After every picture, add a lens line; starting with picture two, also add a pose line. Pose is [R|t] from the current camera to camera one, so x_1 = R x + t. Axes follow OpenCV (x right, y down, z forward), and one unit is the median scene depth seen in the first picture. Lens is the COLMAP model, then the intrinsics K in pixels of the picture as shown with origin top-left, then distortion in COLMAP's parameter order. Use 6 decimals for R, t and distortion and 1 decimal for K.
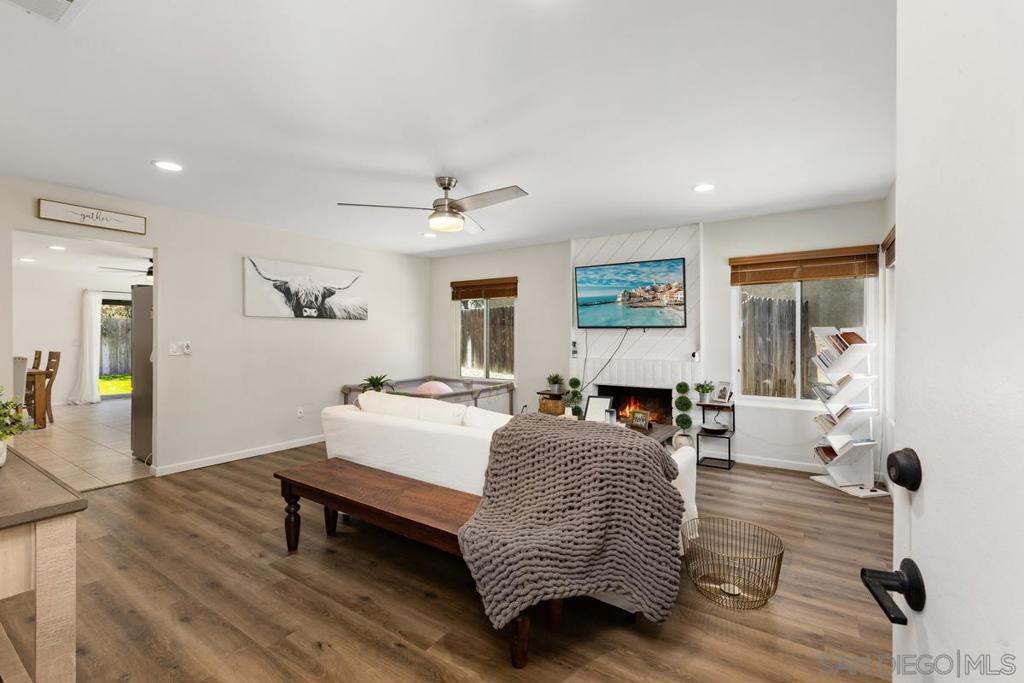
lens RADIAL K [[453.4, 0, 507.6], [0, 453.4, 339.0], [0, 0, 1]] dist [-0.003596, 0.000793]
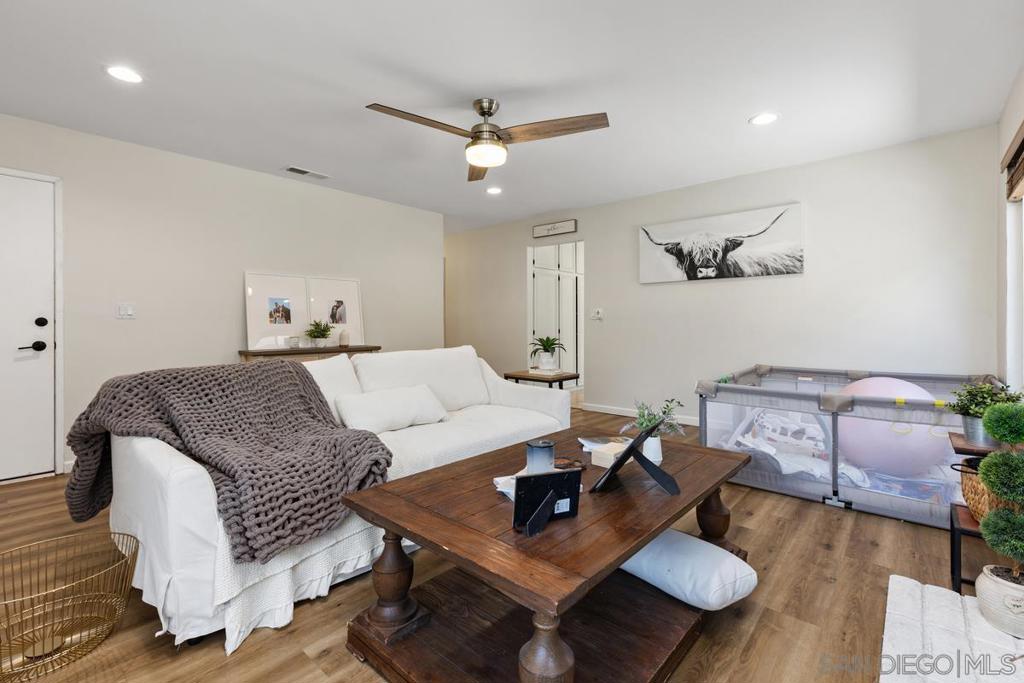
lens RADIAL K [[453.4, 0, 507.7], [0, 453.4, 333.7], [0, 0, 1]] dist [-0.003596, 0.000793]
pose [[-0.145050, 0.033343, -0.988862, 0.468034], [0.002500, 0.999441, 0.033333, 0.027193], [0.989421, 0.002363, -0.145053, 0.752512]]
